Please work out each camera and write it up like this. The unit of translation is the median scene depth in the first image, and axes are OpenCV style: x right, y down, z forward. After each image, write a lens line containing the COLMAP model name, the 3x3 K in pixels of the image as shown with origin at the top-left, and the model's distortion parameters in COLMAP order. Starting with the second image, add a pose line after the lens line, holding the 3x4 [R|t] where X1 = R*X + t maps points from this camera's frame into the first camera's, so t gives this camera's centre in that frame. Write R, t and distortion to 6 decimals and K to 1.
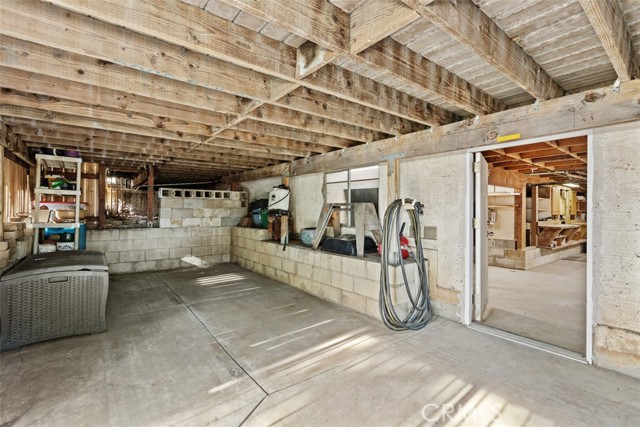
lens RADIAL K [[289.0, 0, 318.3], [0, 289.0, 214.8], [0, 0, 1]] dist [0.005358, 0.000266]
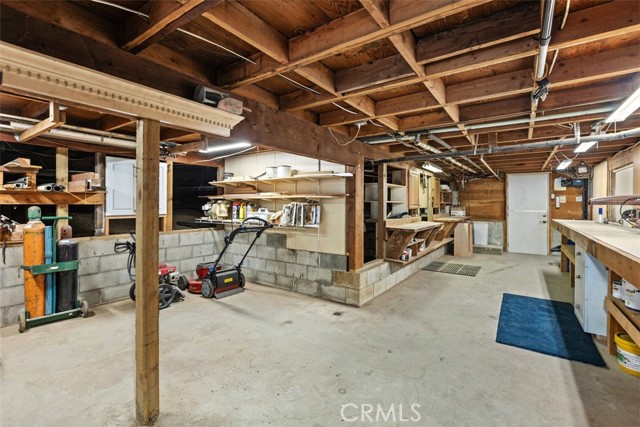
lens RADIAL K [[289.0, 0, 320.9], [0, 289.0, 208.0], [0, 0, 1]] dist [0.005358, 0.000266]
pose [[0.951942, -0.007169, 0.306194, 0.426784], [0.005303, 0.999962, 0.006928, -0.009158], [-0.306232, -0.004971, 0.951944, 0.438642]]
